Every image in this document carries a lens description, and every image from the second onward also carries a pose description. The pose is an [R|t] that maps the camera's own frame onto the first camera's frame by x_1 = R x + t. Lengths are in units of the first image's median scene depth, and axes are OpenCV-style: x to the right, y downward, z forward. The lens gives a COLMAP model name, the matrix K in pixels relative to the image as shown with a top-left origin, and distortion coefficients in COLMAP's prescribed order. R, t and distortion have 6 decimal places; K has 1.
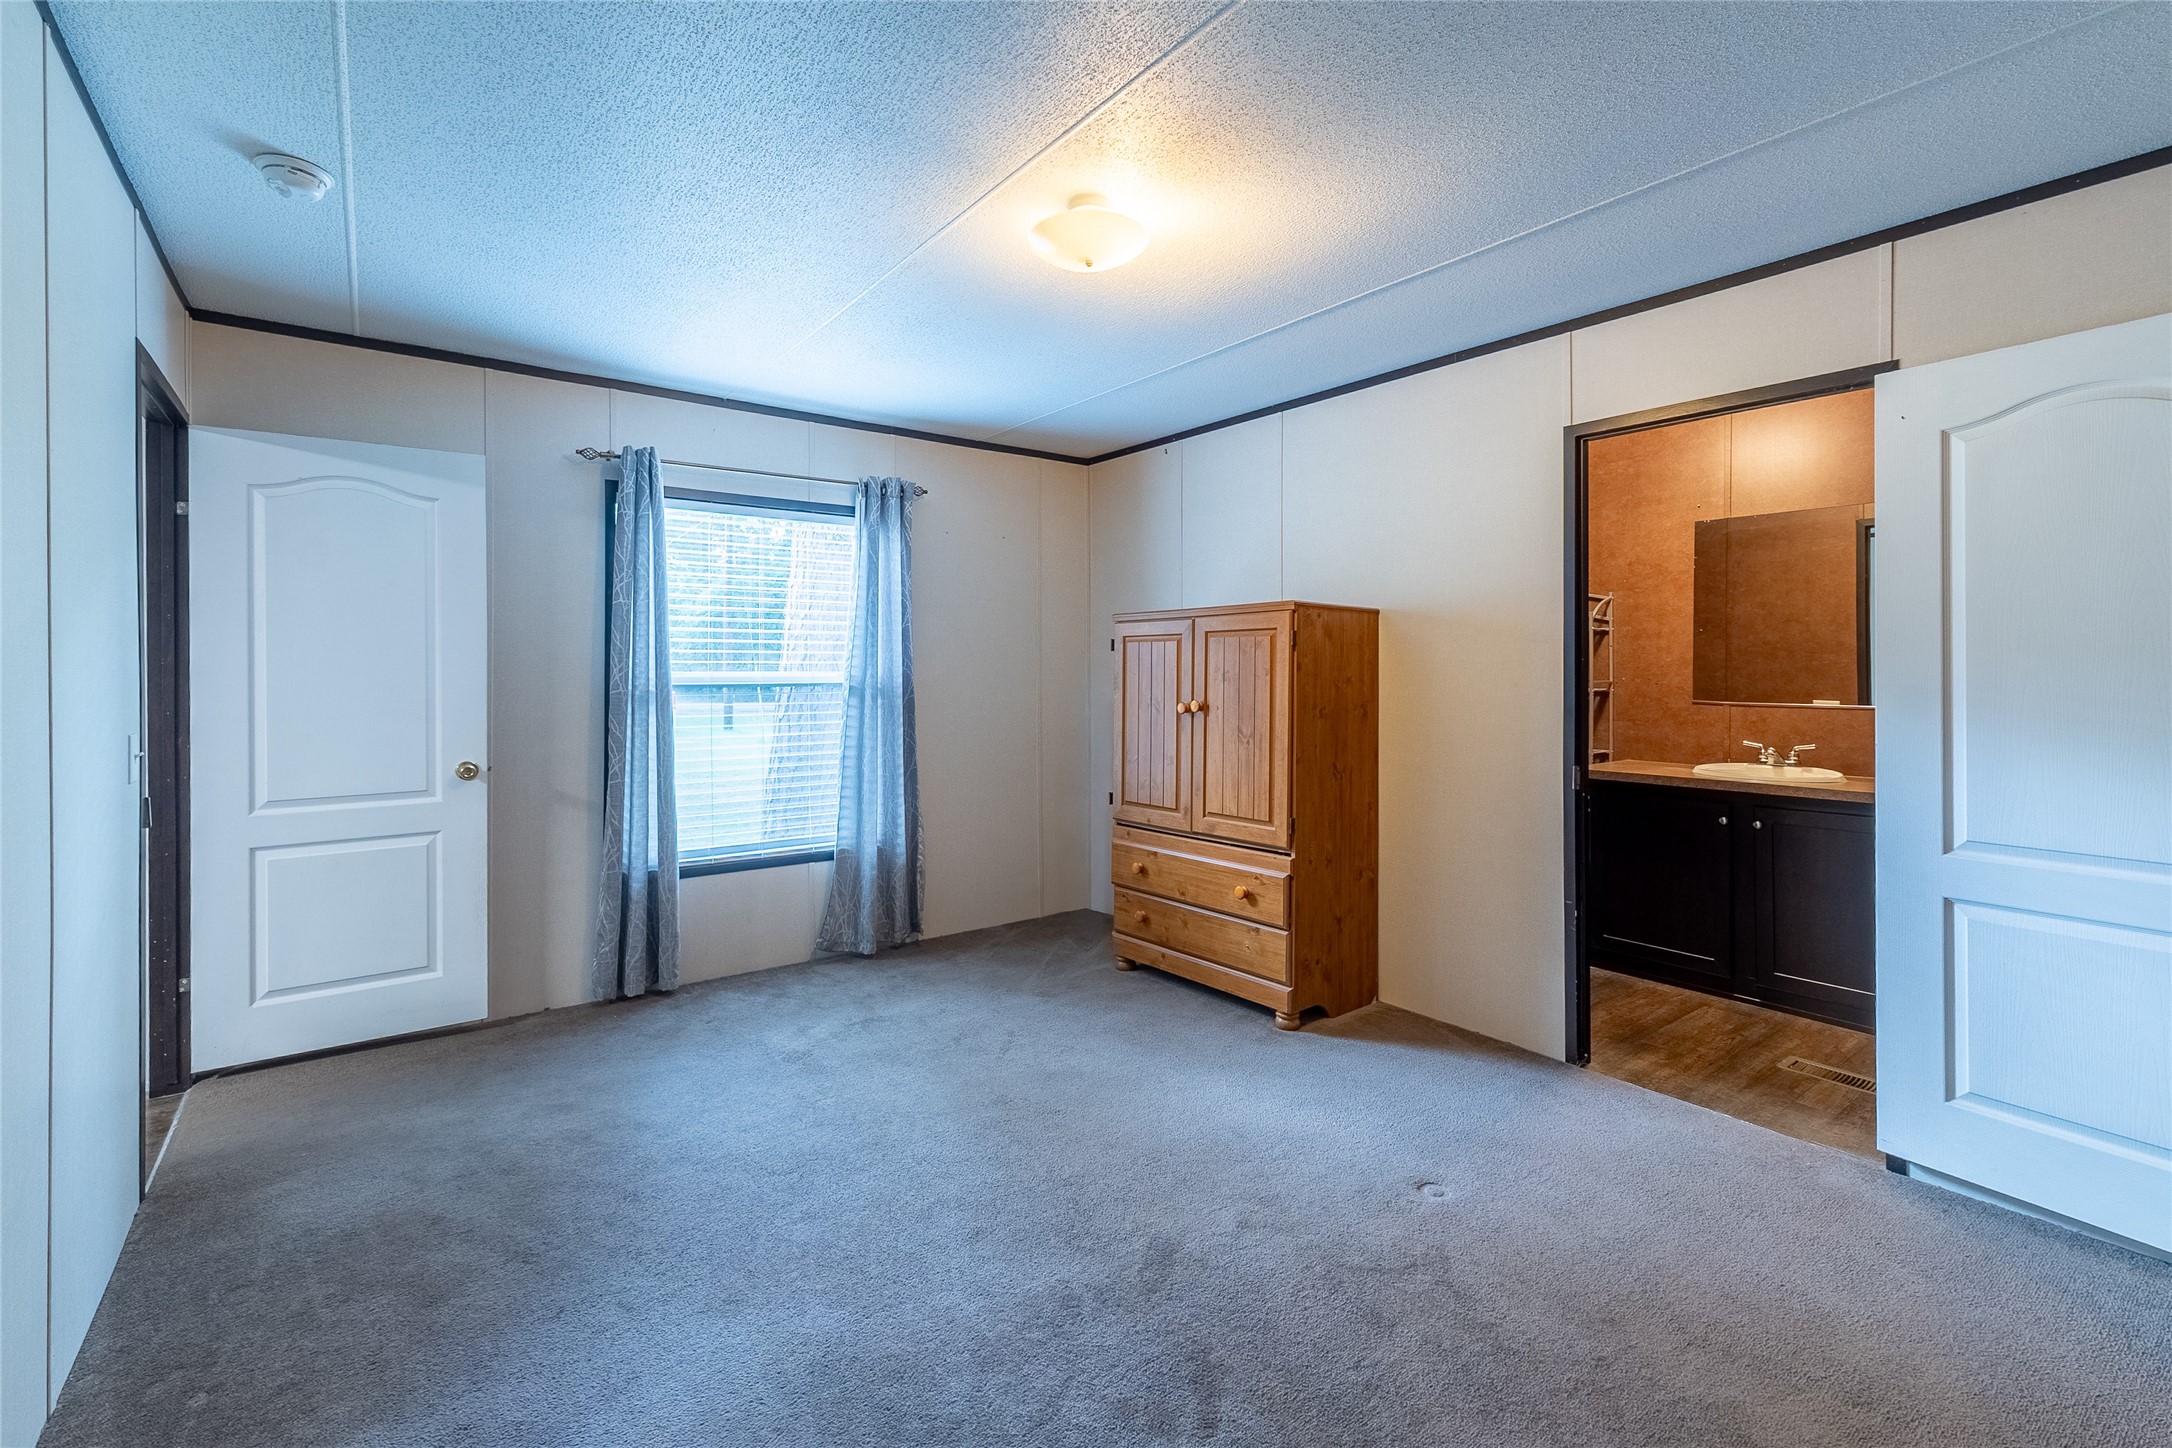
lens RADIAL K [[930.7, 0, 1107.3], [0, 930.7, 669.6], [0, 0, 1]] dist [0.007800, -0.000330]
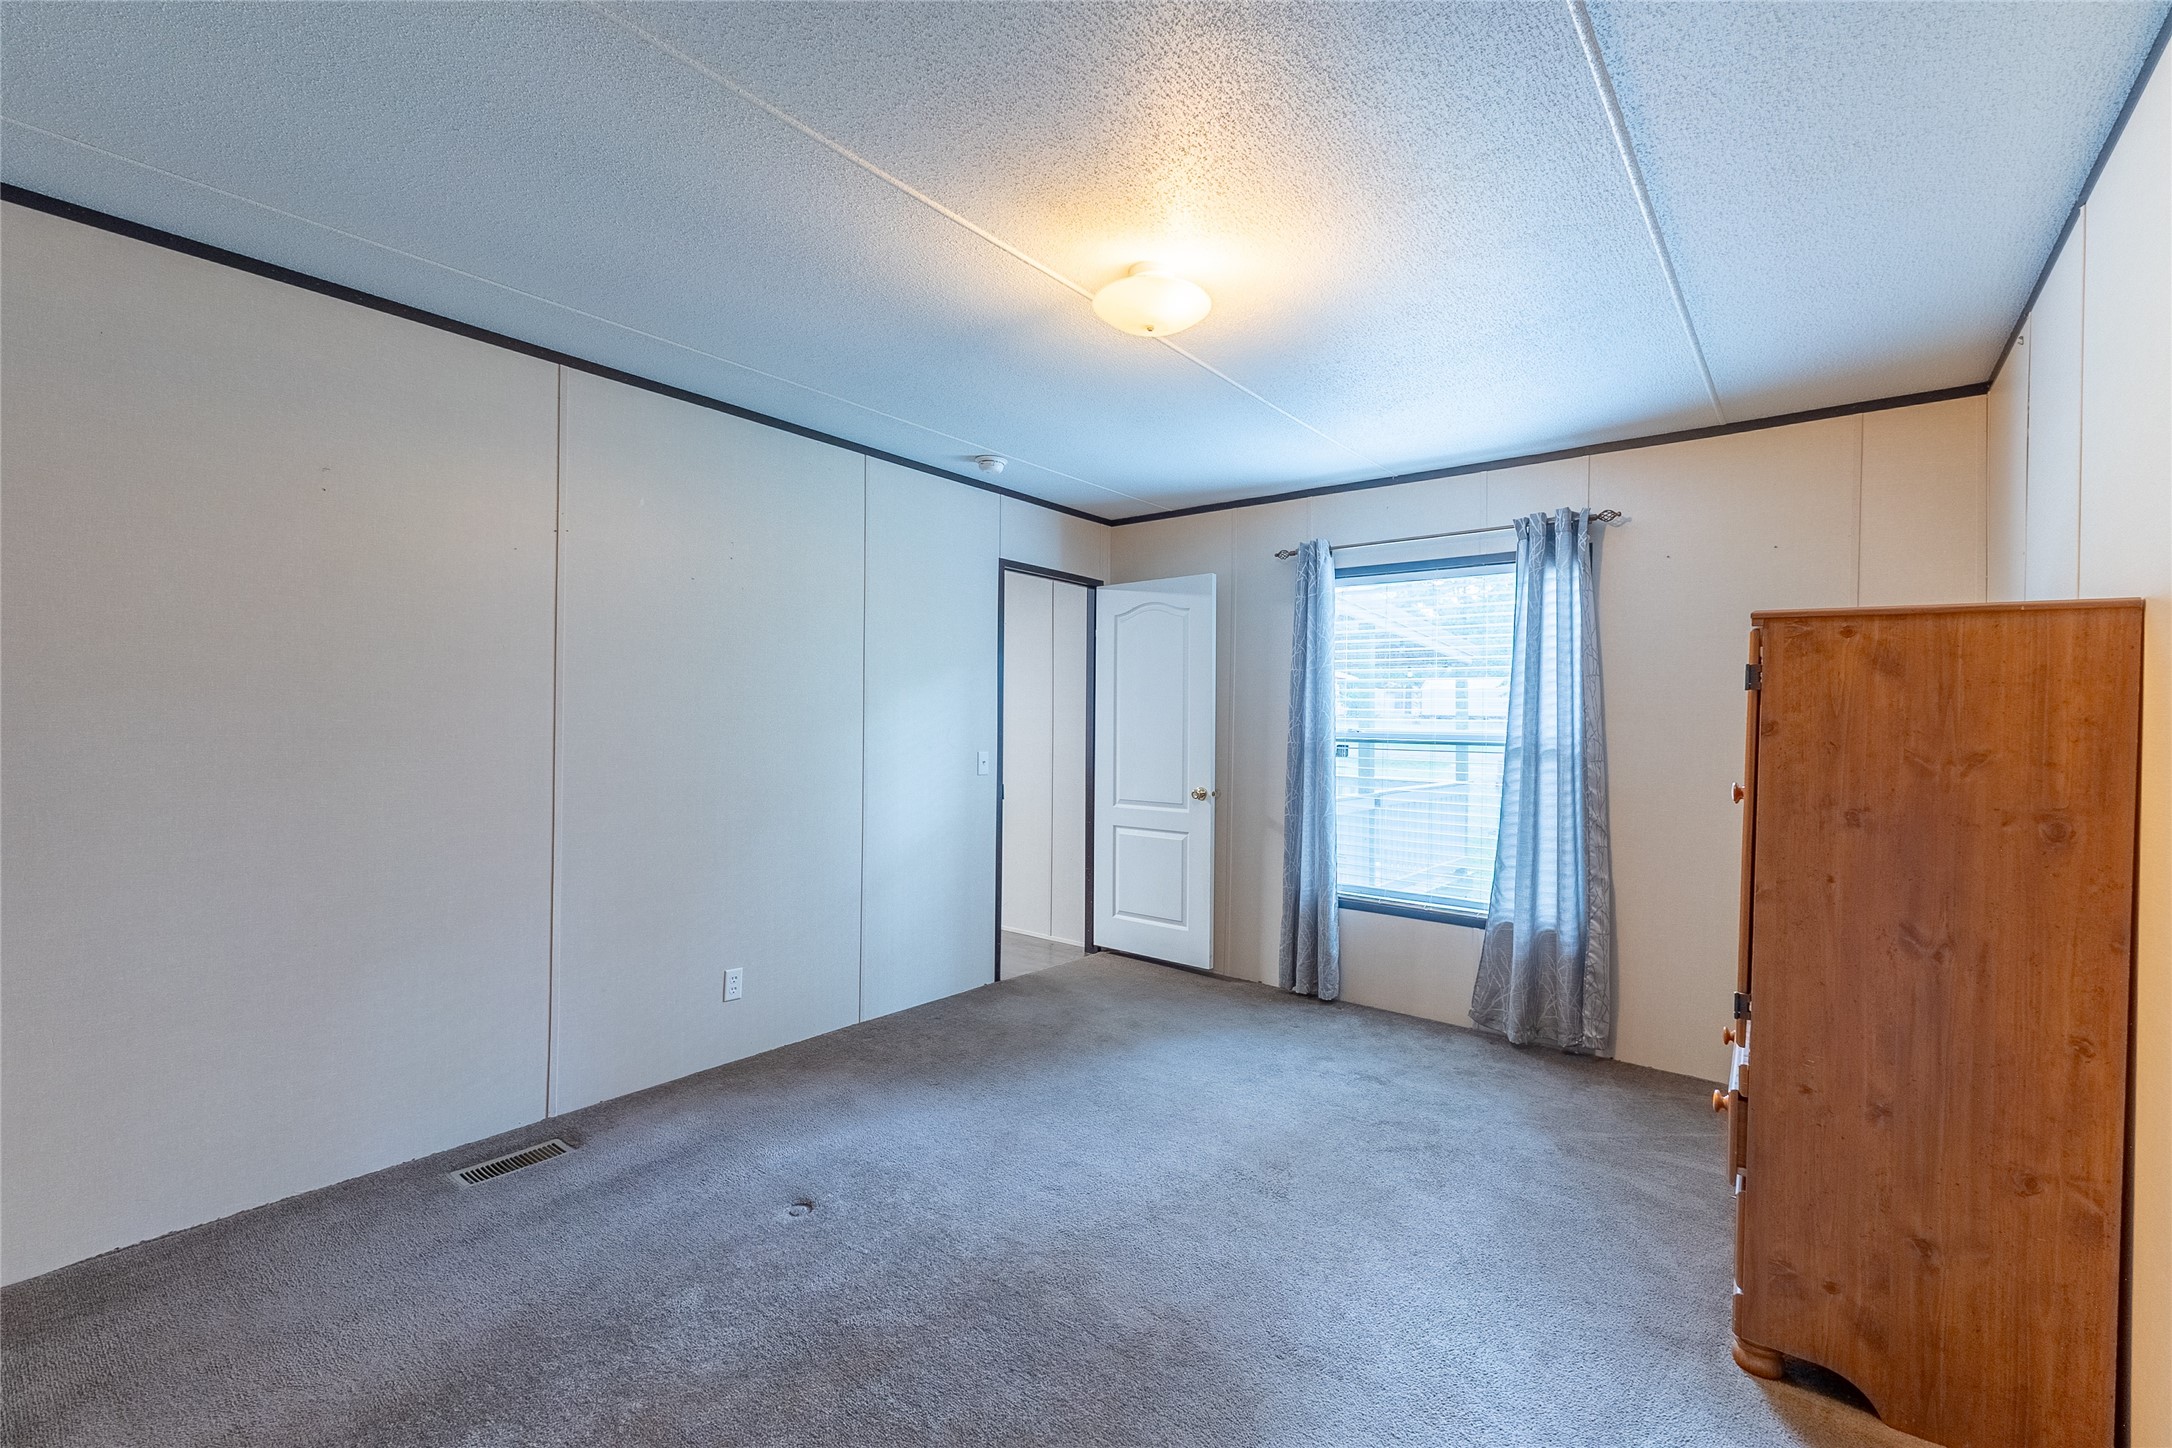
lens RADIAL K [[930.7, 0, 1094.1], [0, 930.7, 723.4], [0, 0, 1]] dist [0.007800, -0.000330]
pose [[0.246562, 0.006262, -0.969107, 0.615071], [-0.017060, 0.999852, 0.002120, -0.000506], [0.968977, 0.016011, 0.246632, 0.442414]]
